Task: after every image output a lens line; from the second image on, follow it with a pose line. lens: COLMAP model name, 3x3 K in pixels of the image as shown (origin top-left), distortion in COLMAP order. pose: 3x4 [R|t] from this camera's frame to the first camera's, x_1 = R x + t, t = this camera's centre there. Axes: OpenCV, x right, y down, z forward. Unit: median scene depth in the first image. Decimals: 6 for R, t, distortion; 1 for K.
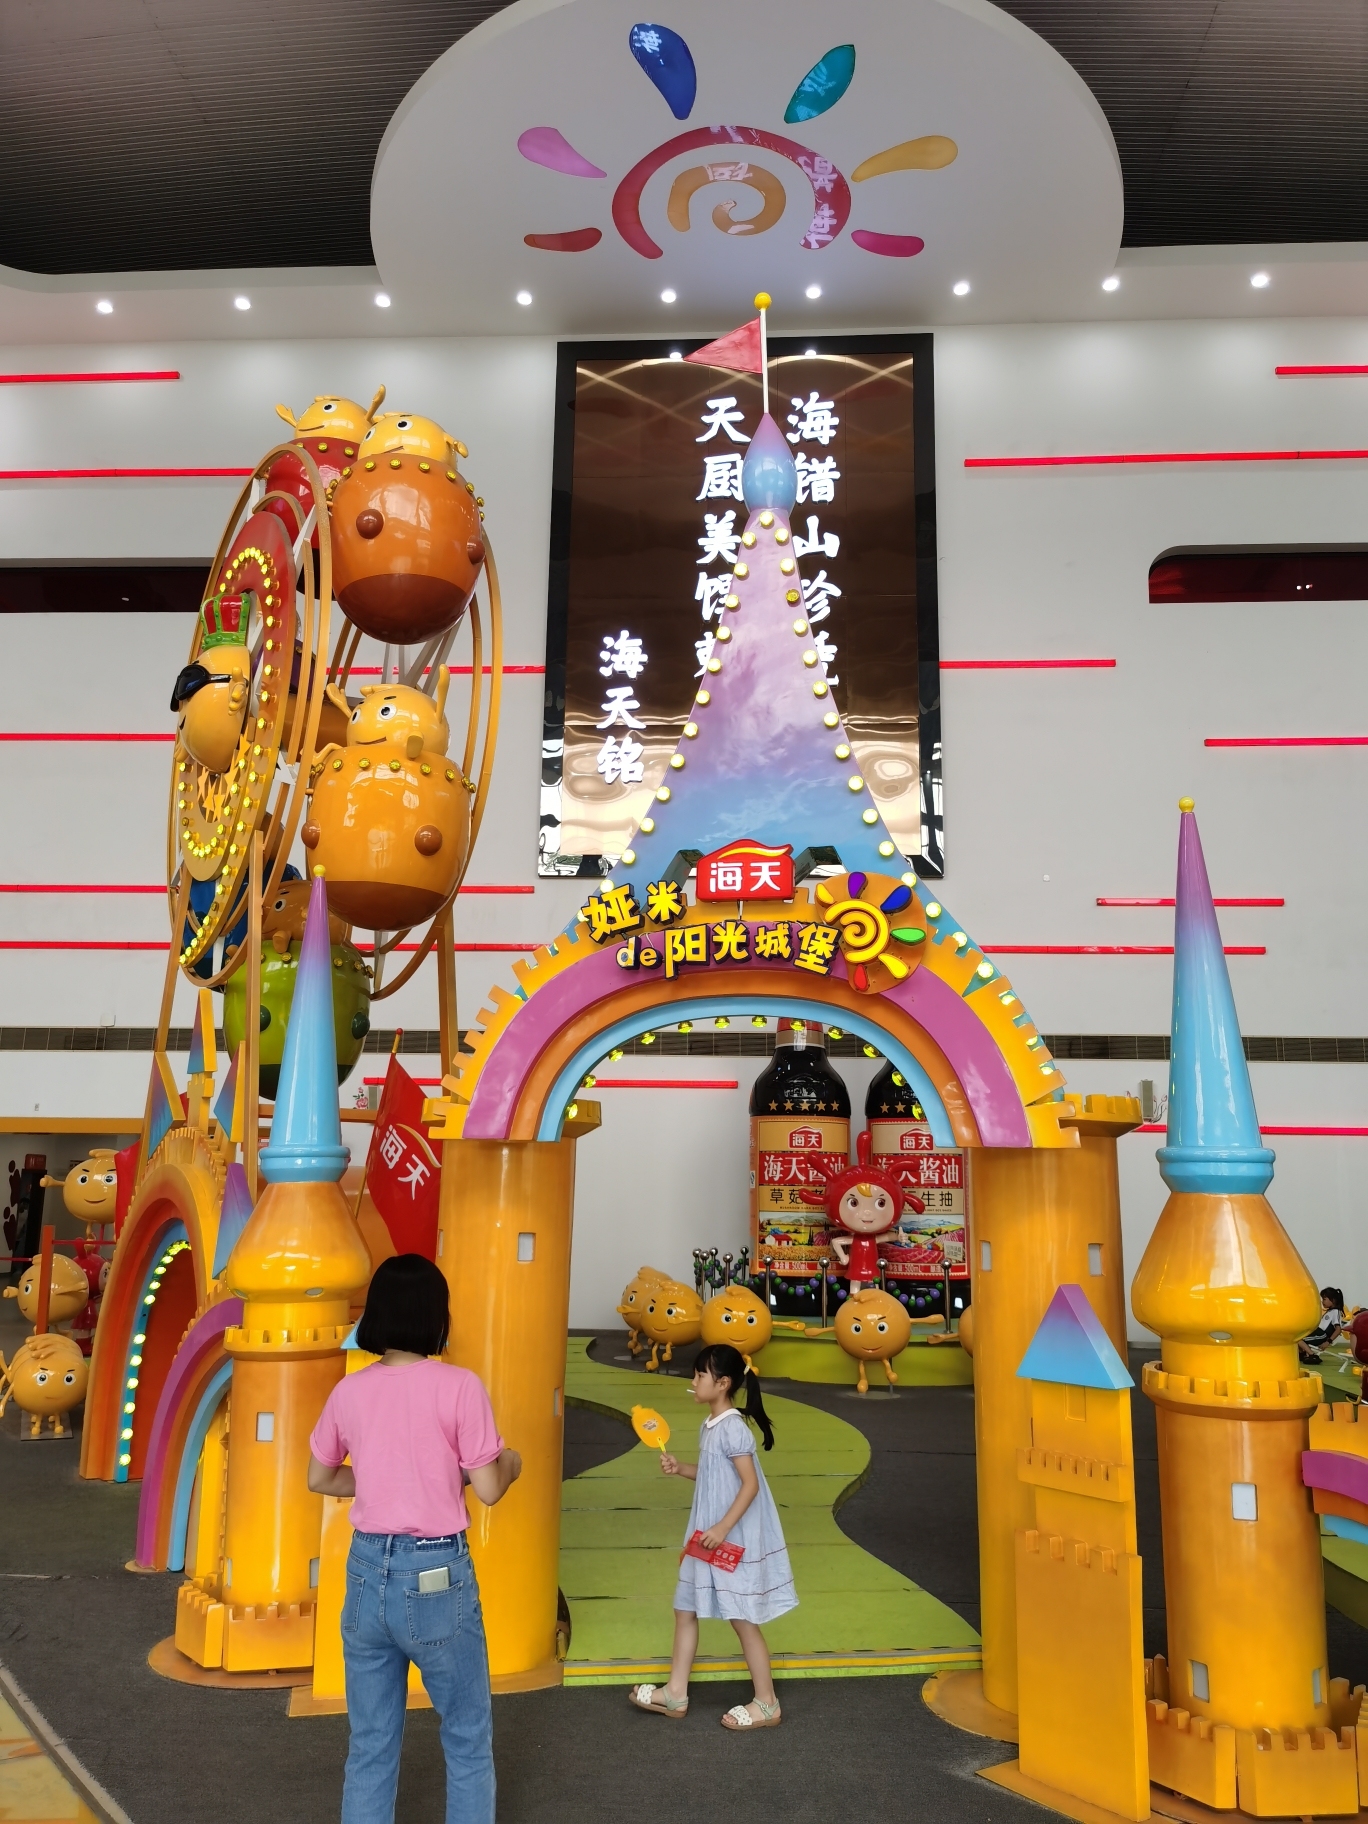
lens RADIAL K [[1415.6, 0, 684.0], [0, 1415.6, 912.0], [0, 0, 1]] dist [0.042293, -0.058882]
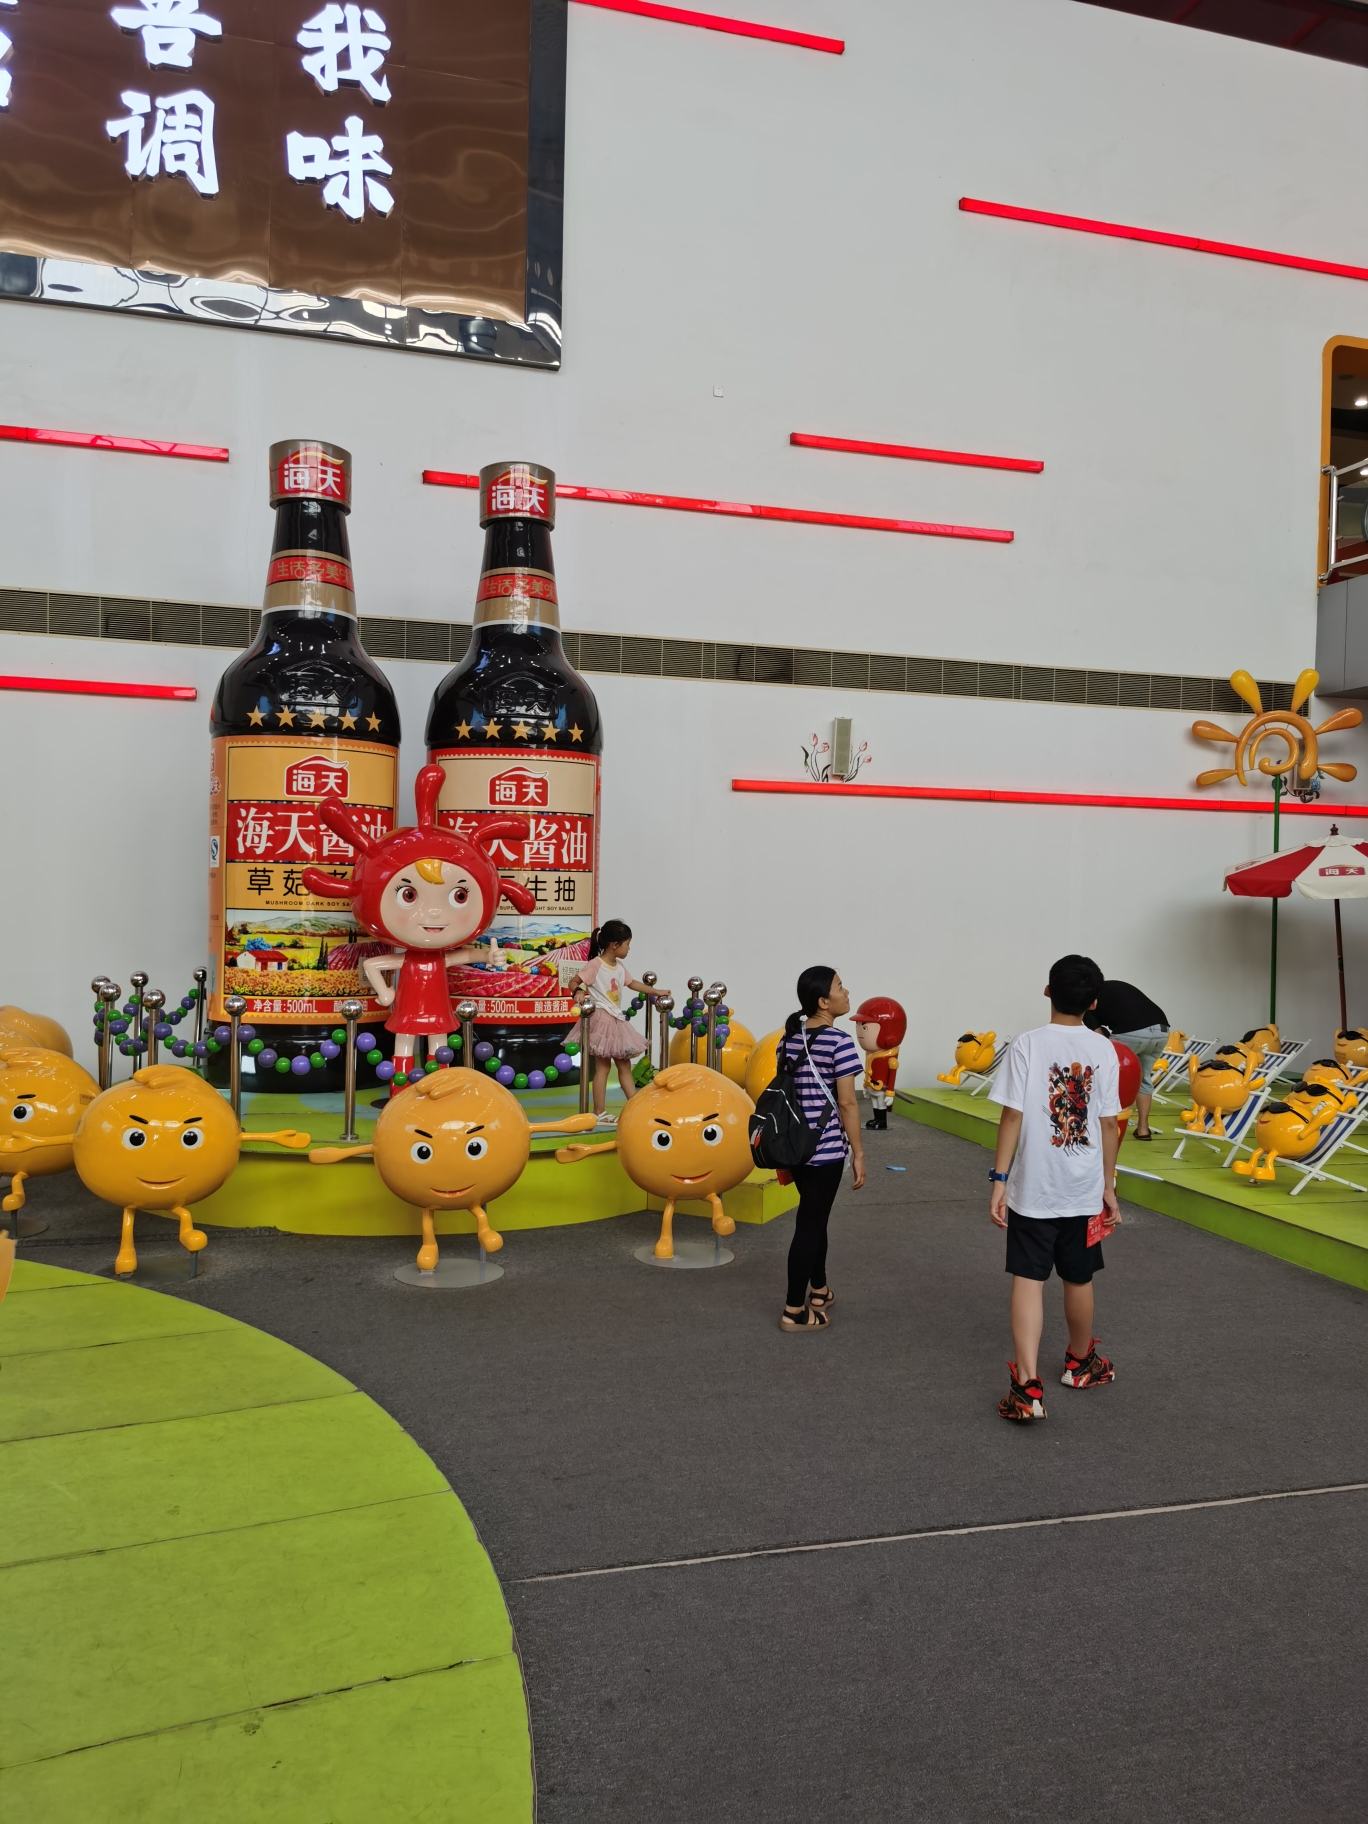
lens RADIAL K [[1415.6, 0, 684.0], [0, 1415.6, 912.0], [0, 0, 1]] dist [0.042293, -0.058882]
pose [[0.941583, 0.003021, 0.336767, 0.037254], [-0.074777, 0.976875, 0.200311, 0.095775], [-0.328374, -0.213792, 0.920035, 0.469514]]
